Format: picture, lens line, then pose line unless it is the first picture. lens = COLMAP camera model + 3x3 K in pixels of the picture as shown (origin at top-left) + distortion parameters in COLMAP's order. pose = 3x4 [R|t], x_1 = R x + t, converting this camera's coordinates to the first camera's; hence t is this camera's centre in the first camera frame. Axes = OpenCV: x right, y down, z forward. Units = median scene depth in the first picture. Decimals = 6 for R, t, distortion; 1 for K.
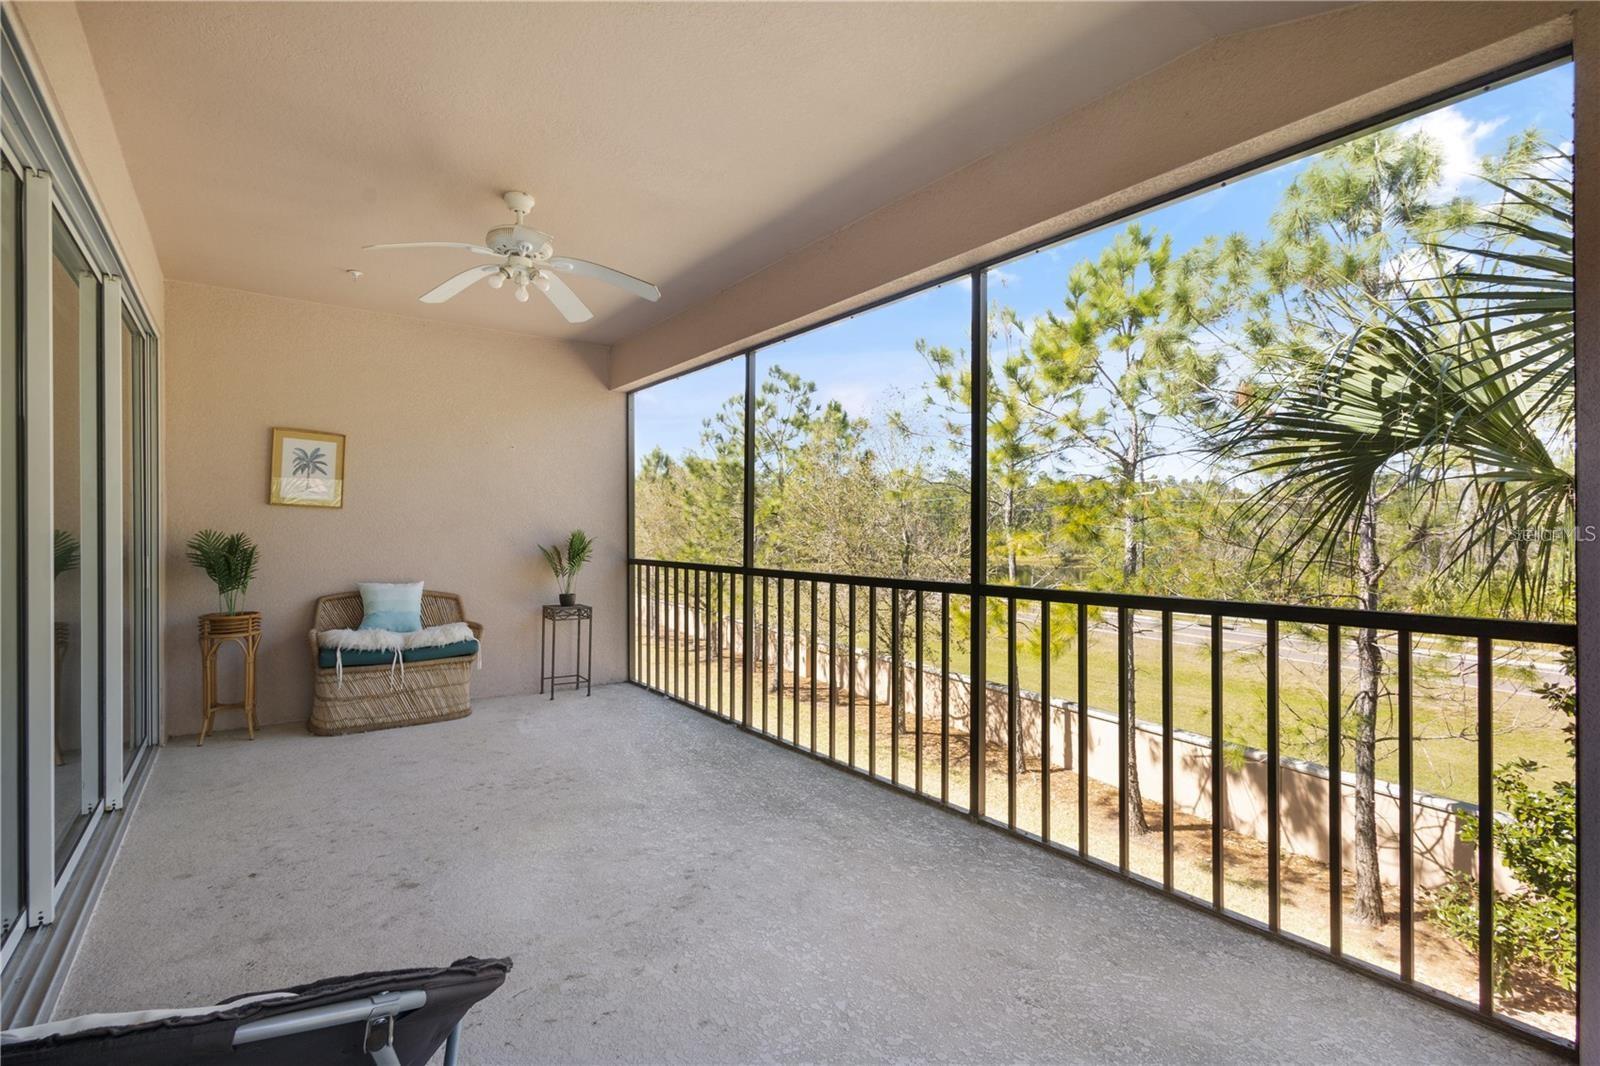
lens RADIAL K [[690.7, 0, 799.2], [0, 690.7, 538.6], [0, 0, 1]] dist [0.002075, -0.000051]
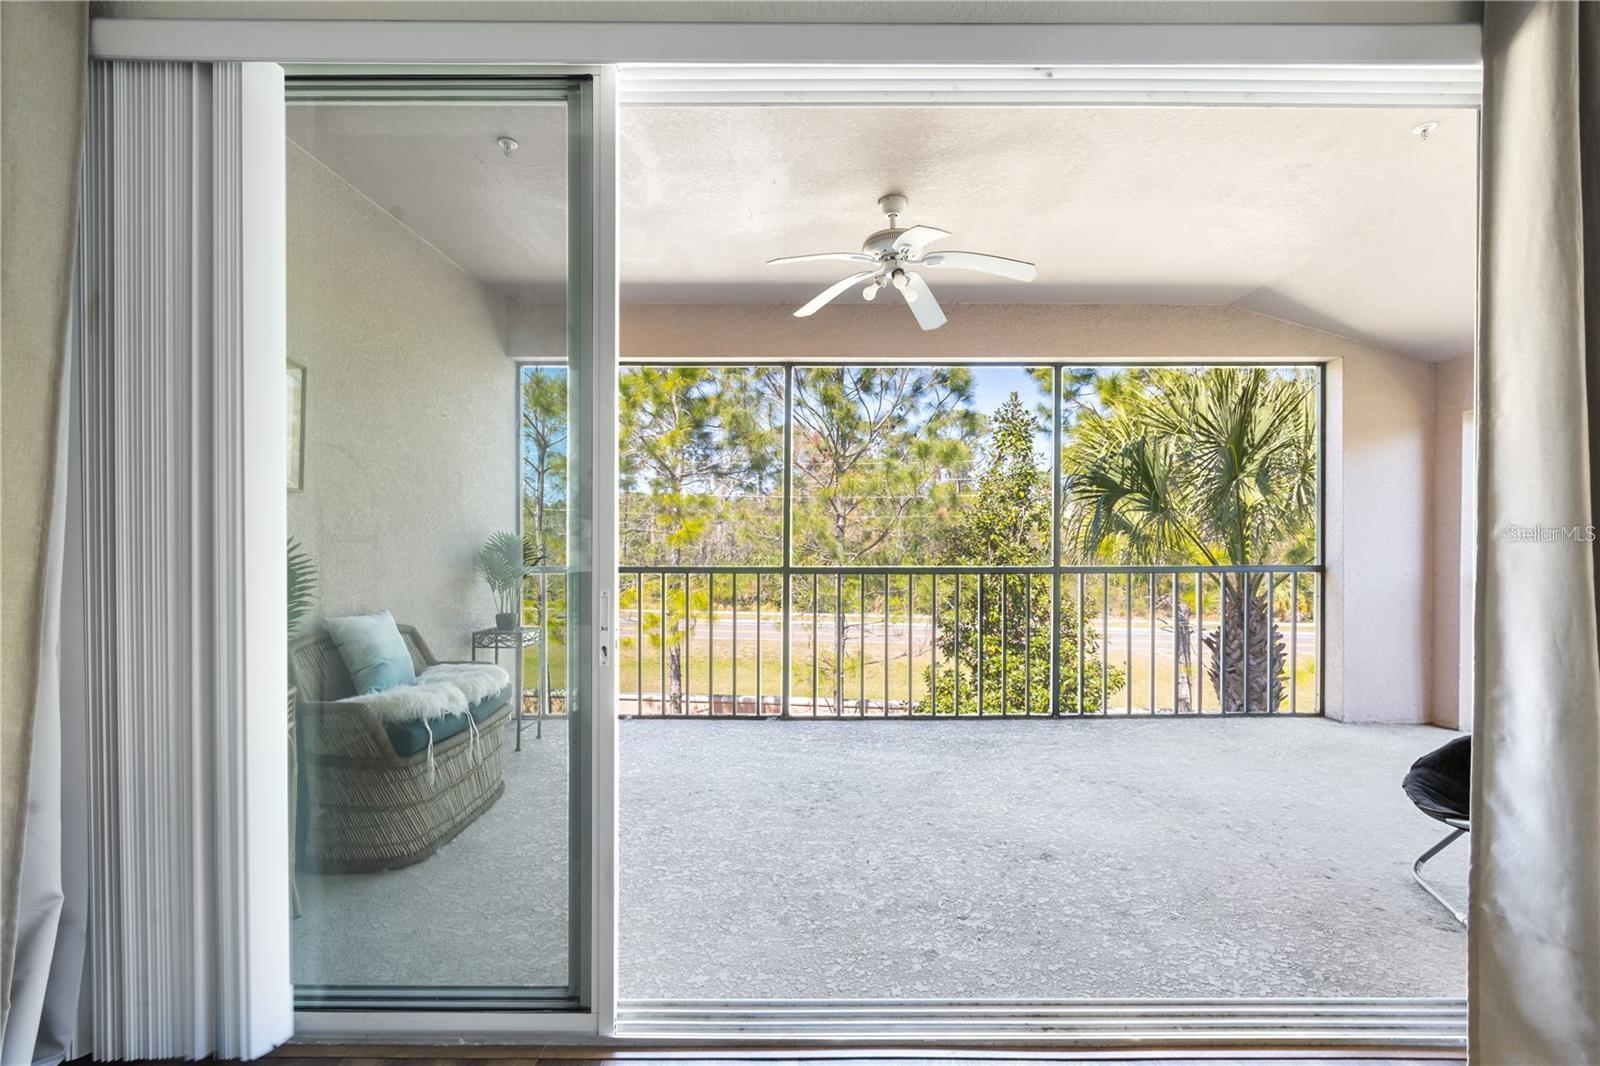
lens RADIAL K [[690.7, 0, 799.2], [0, 690.7, 538.6], [0, 0, 1]] dist [0.002075, -0.000051]
pose [[0.622427, -0.007830, 0.782638, -1.234156], [0.008326, 0.999960, 0.003383, 0.005115], [-0.782633, 0.004411, 0.622467, 0.480153]]
